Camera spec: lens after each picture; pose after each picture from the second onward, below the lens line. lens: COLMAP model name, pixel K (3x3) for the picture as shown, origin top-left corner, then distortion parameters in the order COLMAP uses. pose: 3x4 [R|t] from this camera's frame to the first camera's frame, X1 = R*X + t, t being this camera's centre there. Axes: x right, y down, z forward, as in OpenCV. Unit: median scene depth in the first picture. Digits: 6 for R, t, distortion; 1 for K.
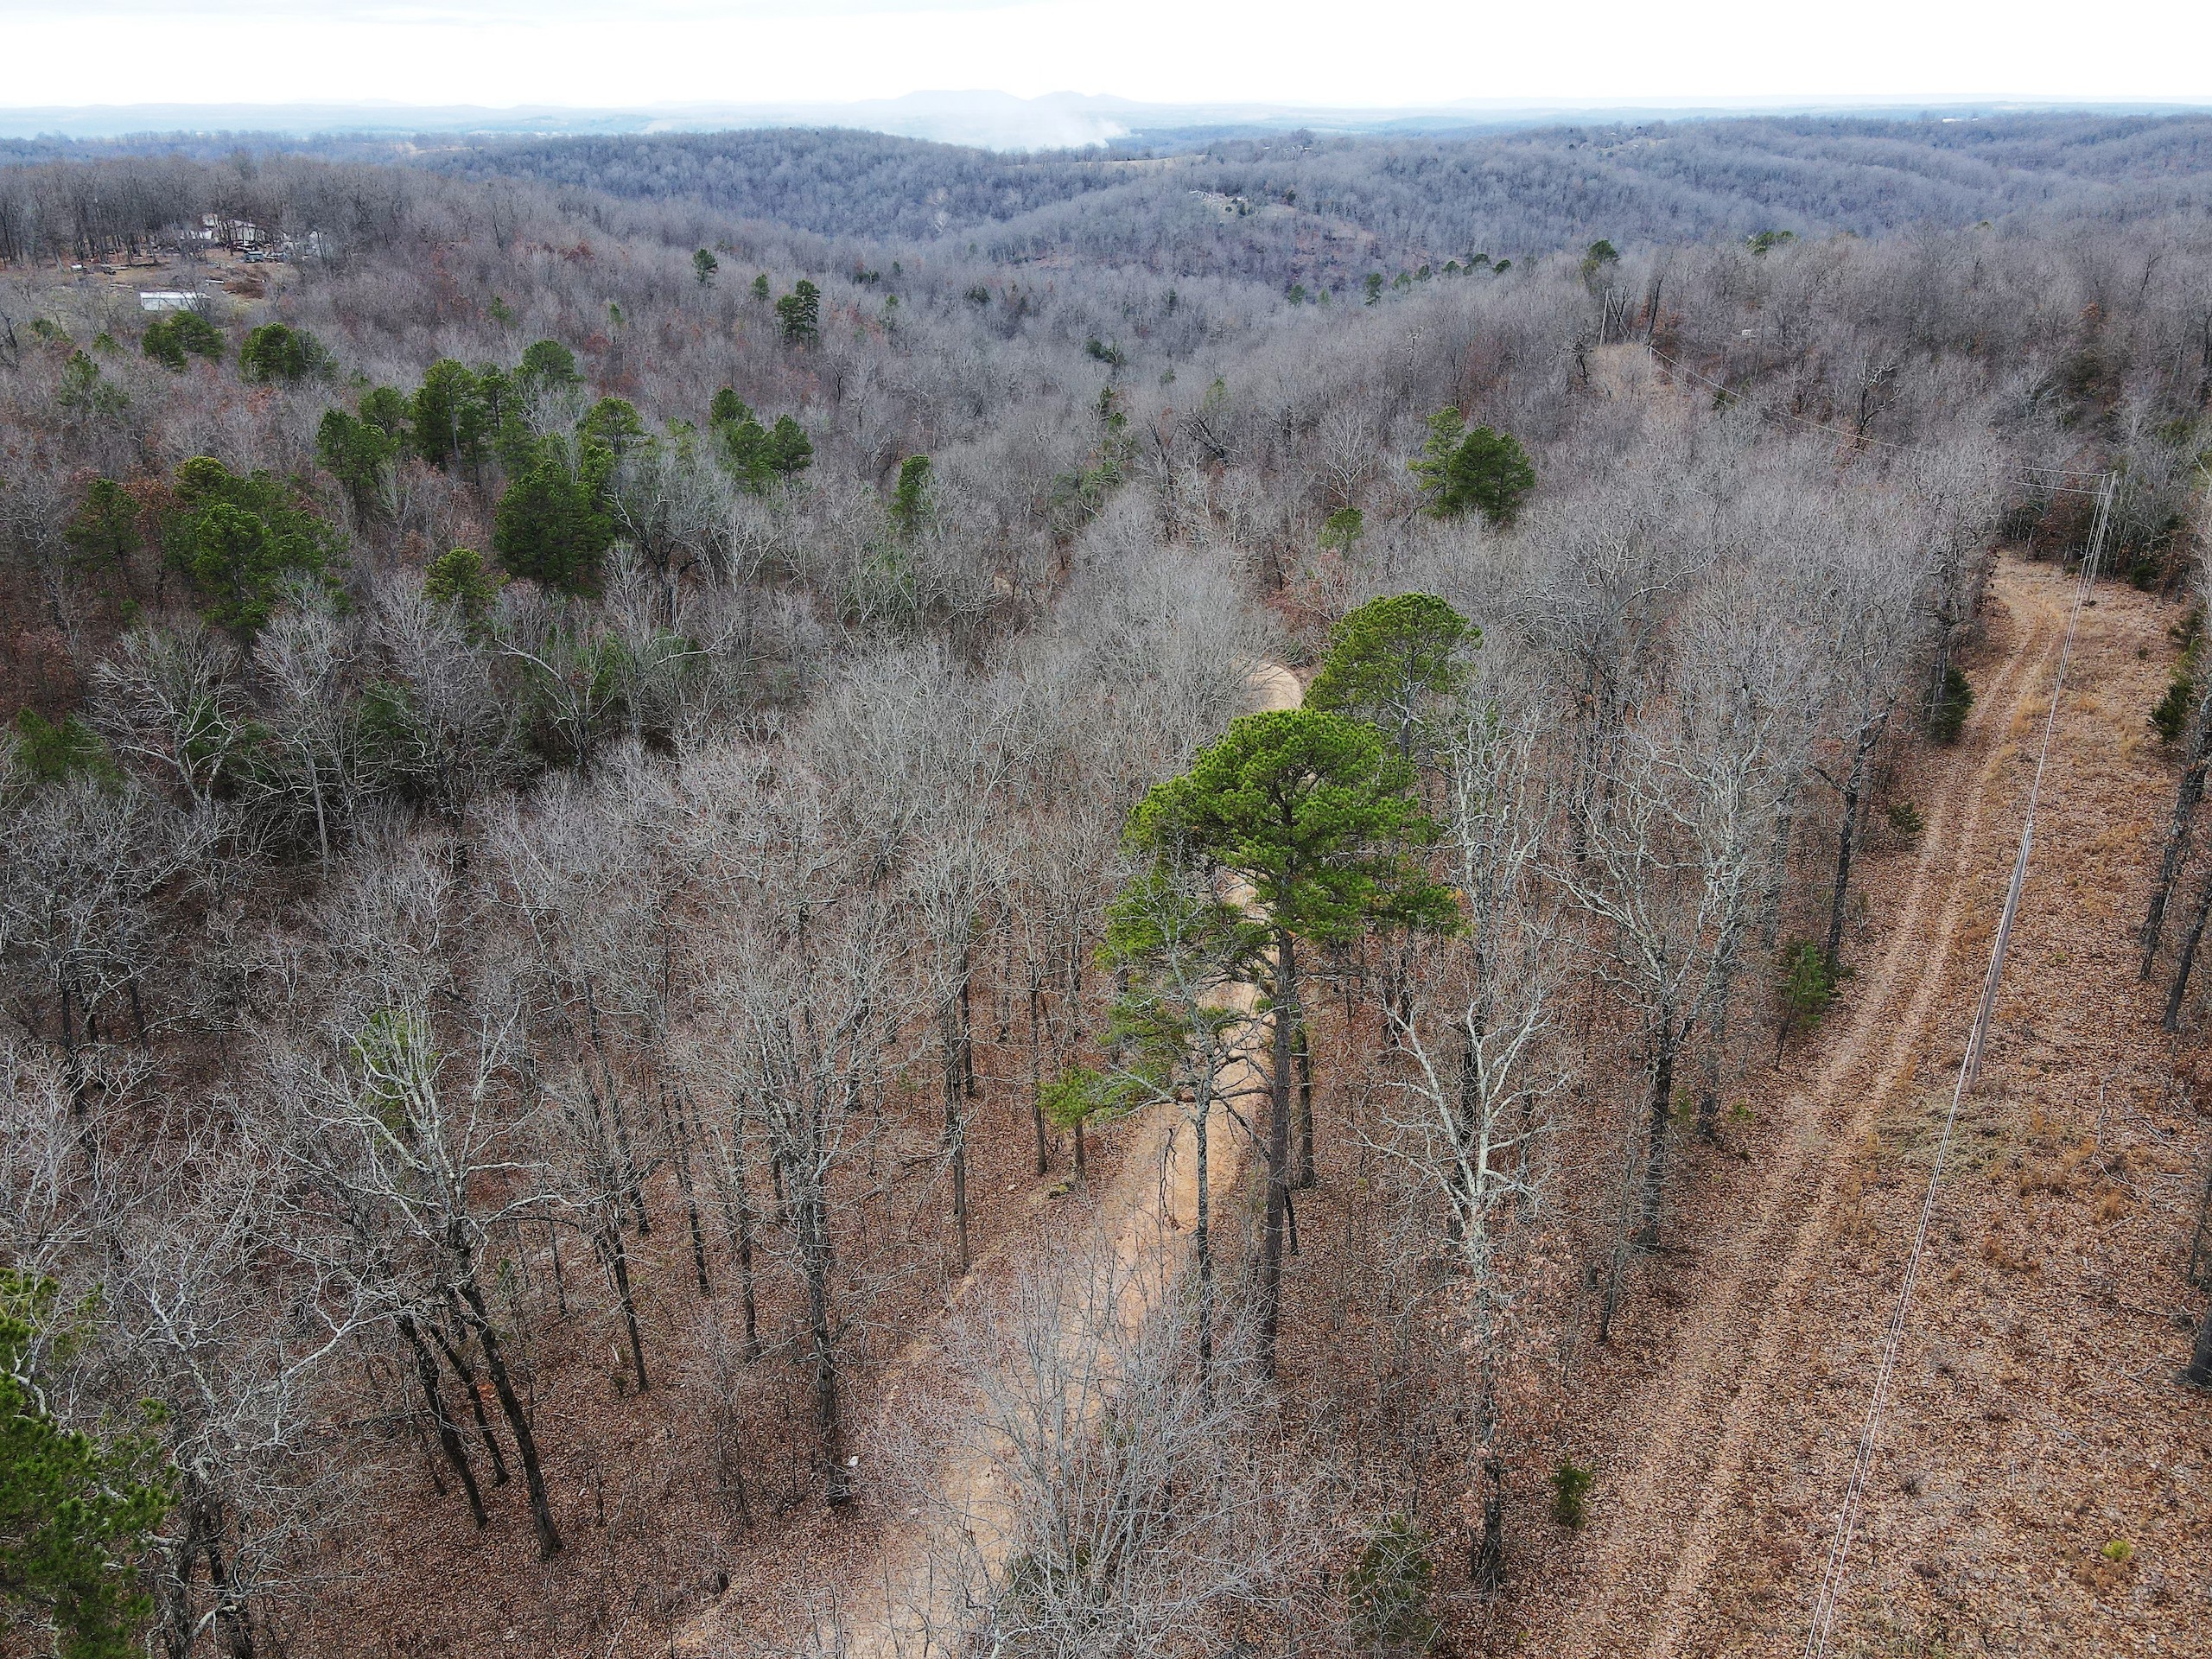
lens RADIAL K [[1606.8, 0, 1097.7], [0, 1606.8, 841.9], [0, 0, 1]] dist [0.014947, -0.005827]
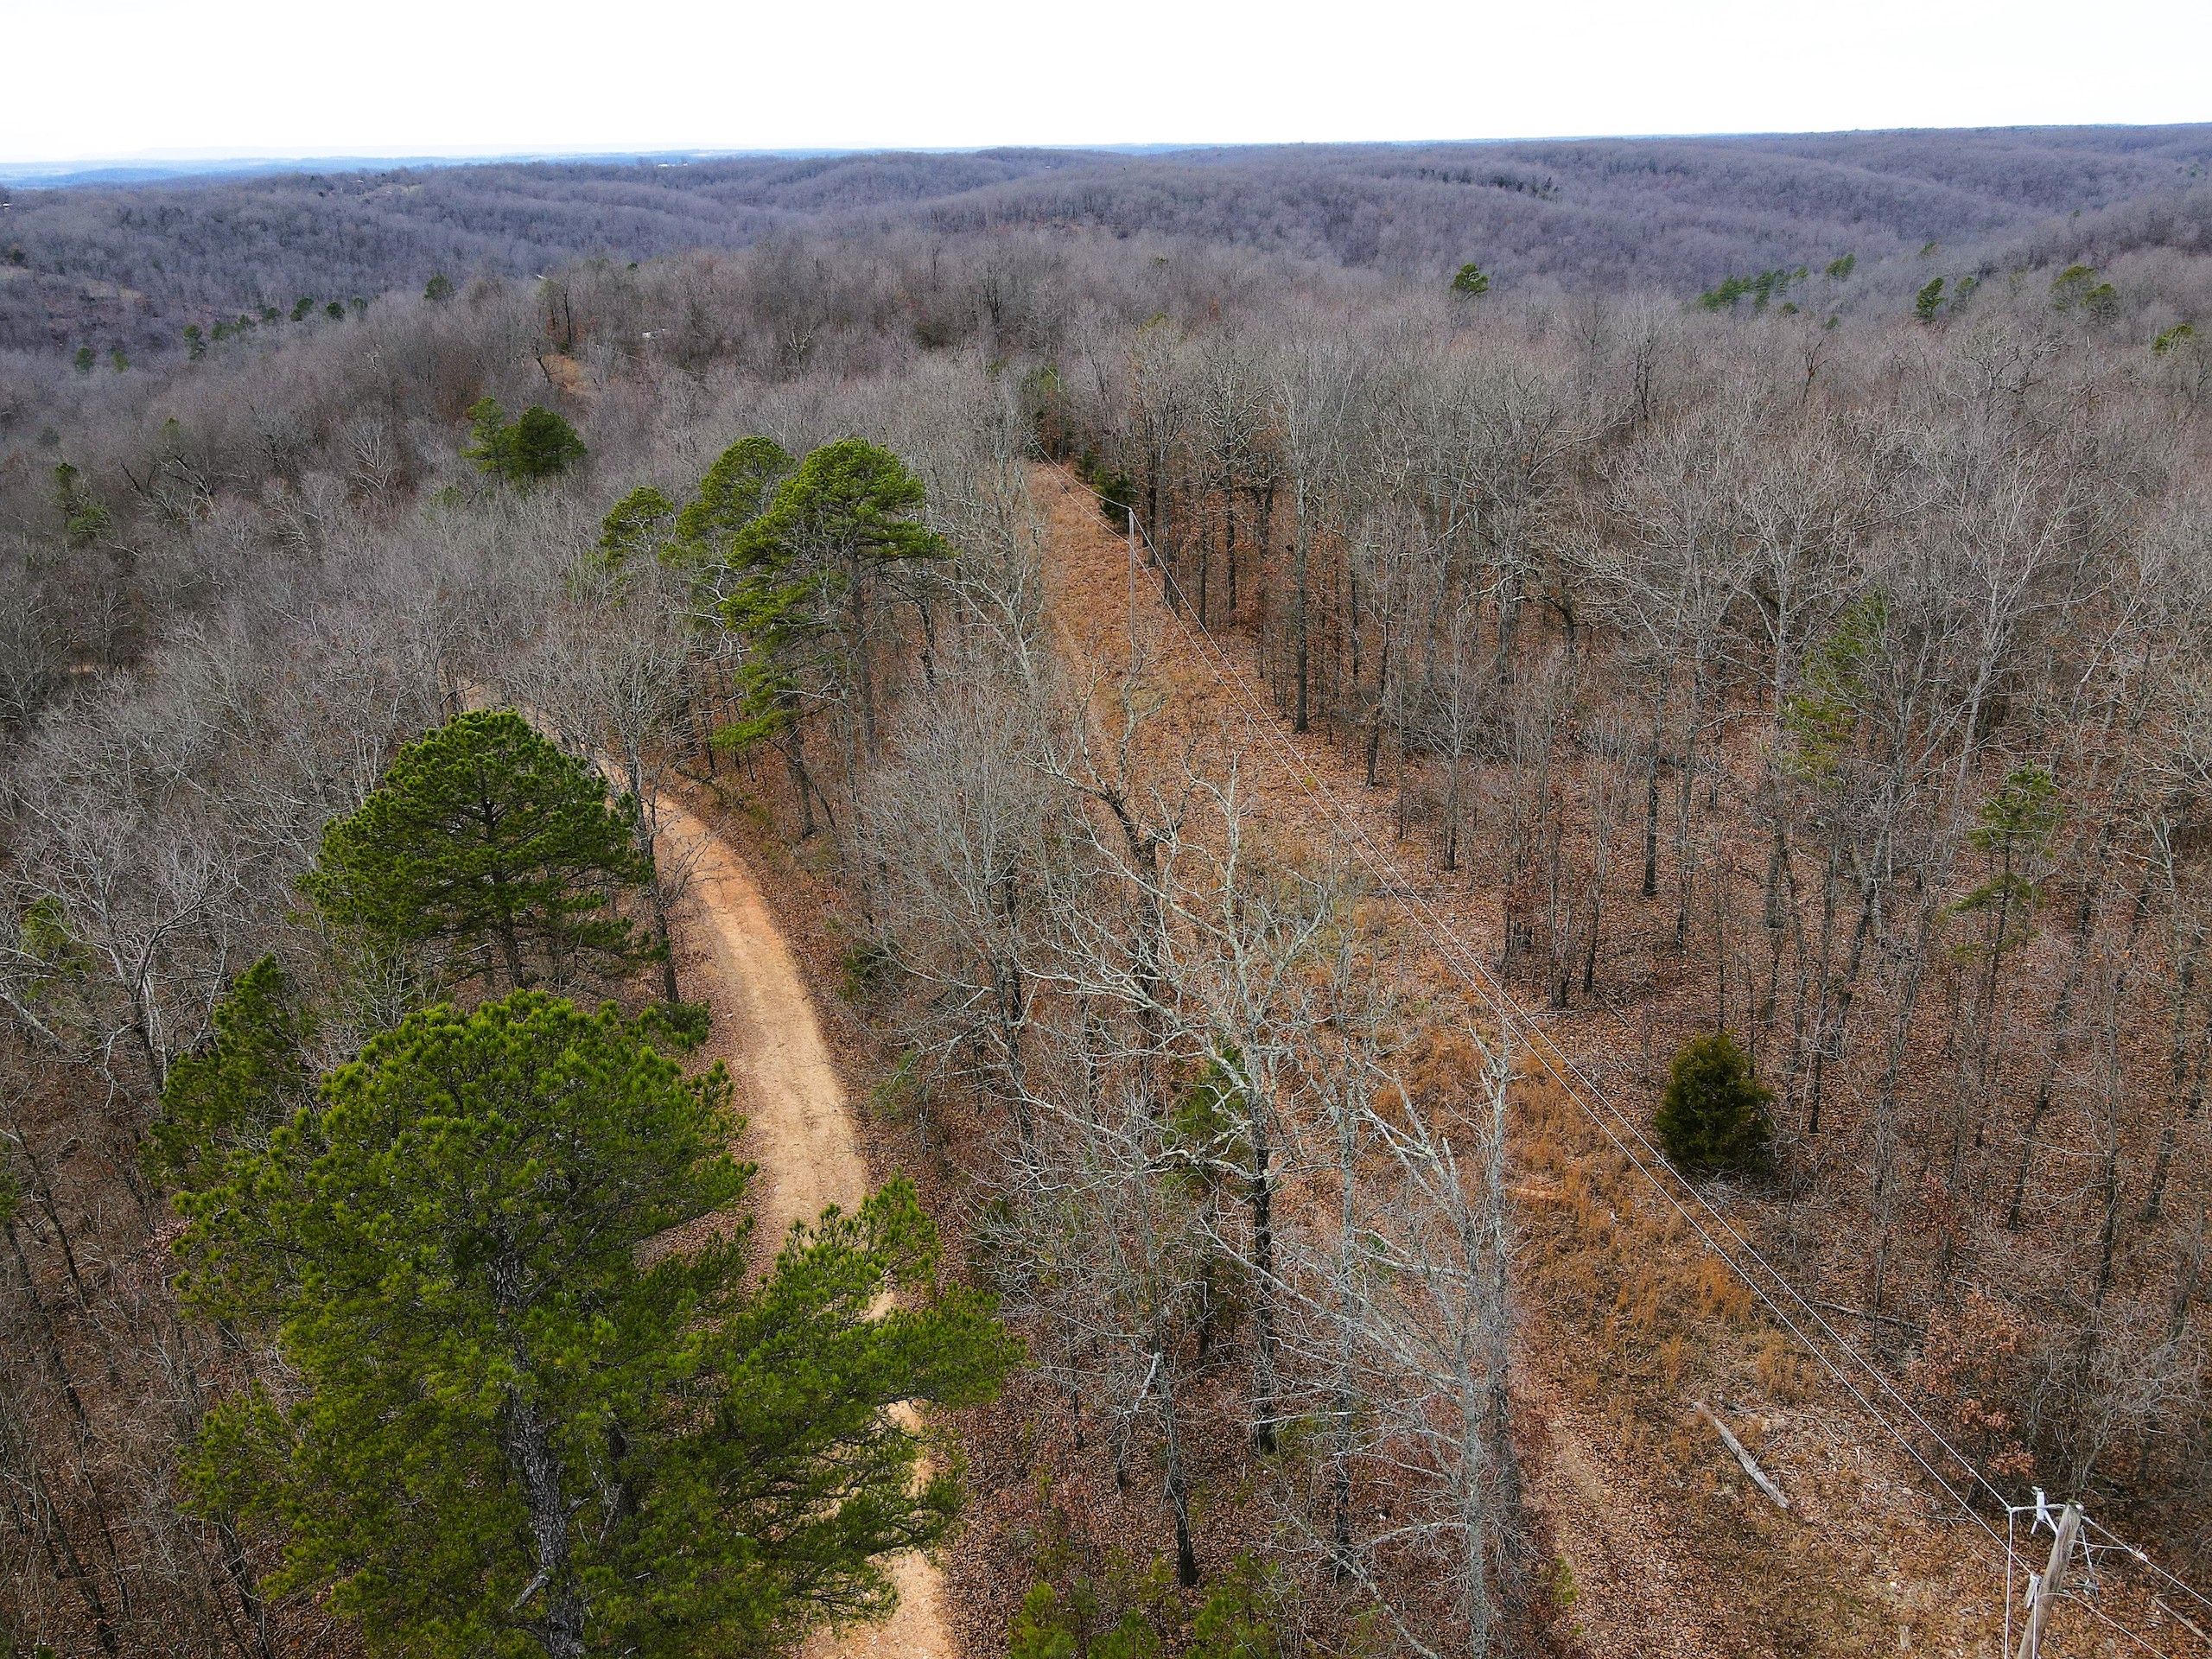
lens RADIAL K [[1606.8, 0, 1113.1], [0, 1606.8, 840.0], [0, 0, 1]] dist [0.014947, -0.005827]
pose [[0.762679, -0.265061, 0.589969, -0.120117], [0.280322, 0.957508, 0.067804, 0.044888], [-0.582872, 0.113669, 0.804574, -0.076453]]
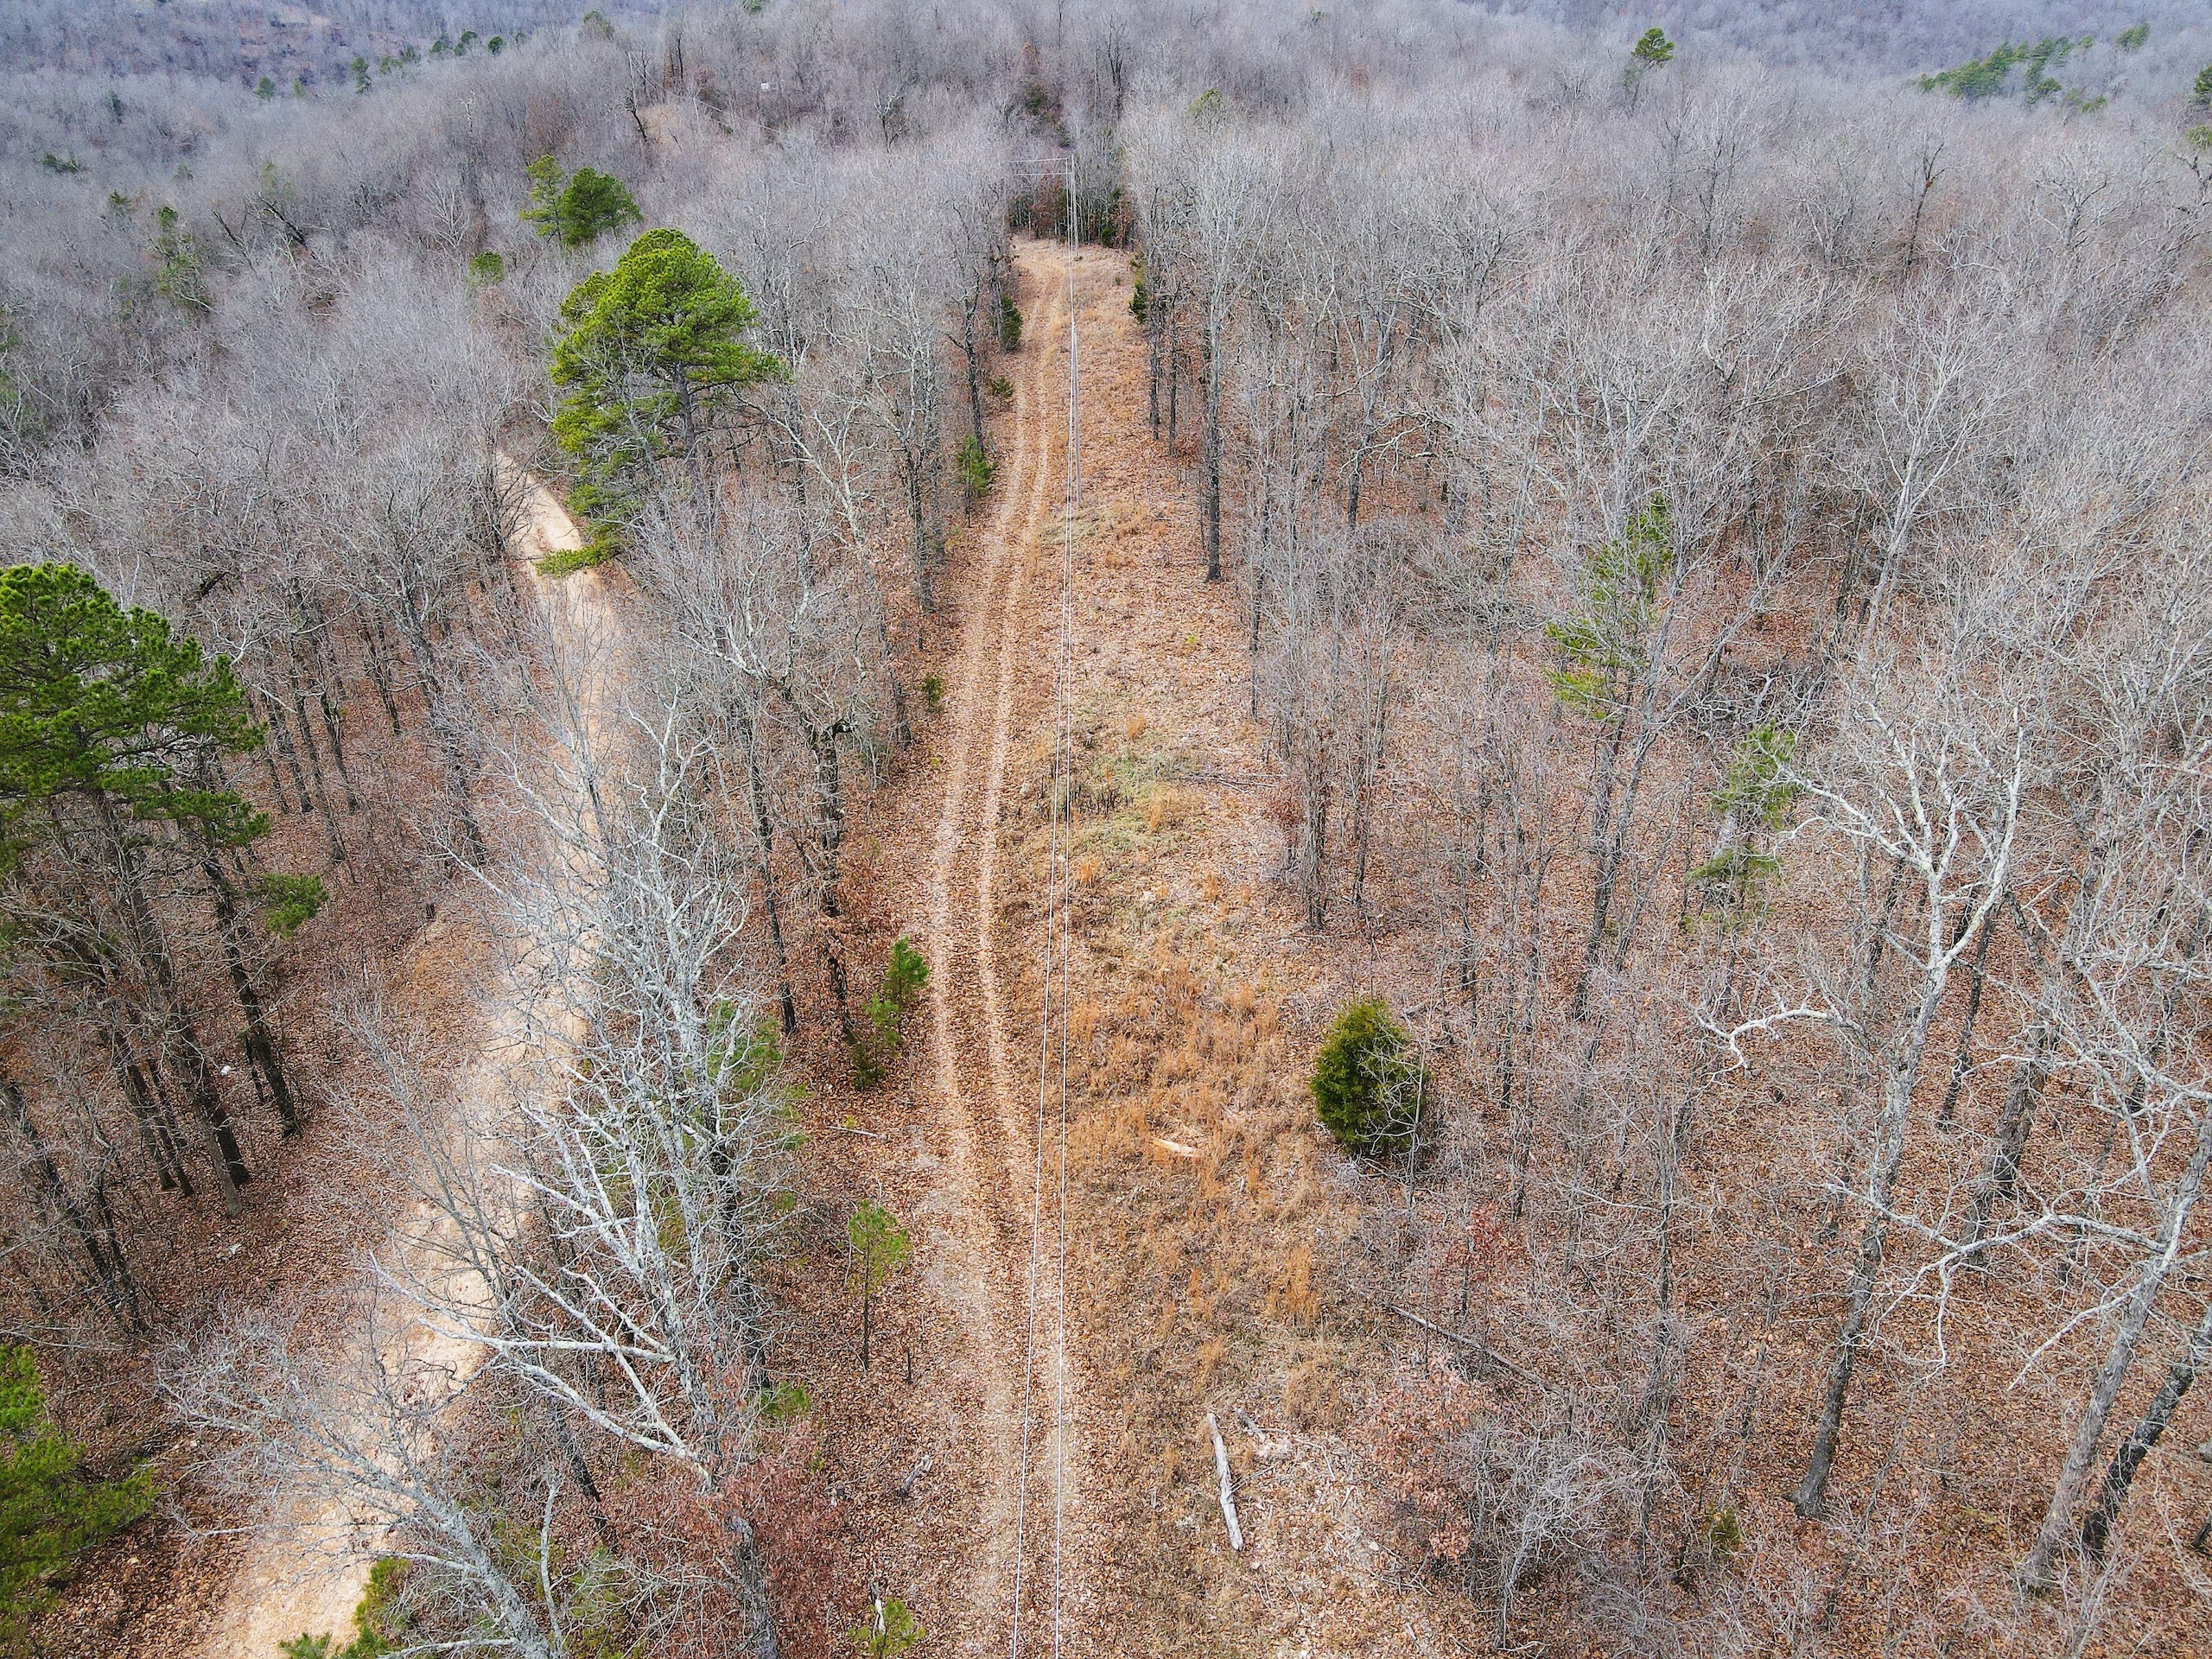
lens RADIAL K [[1606.8, 0, 1098.4], [0, 1606.8, 846.7], [0, 0, 1]] dist [0.014947, -0.005827]
pose [[0.841086, -0.279575, 0.463046, -0.063828], [0.224709, 0.959299, 0.171033, 0.047647], [-0.492016, -0.039803, 0.869676, -0.094984]]
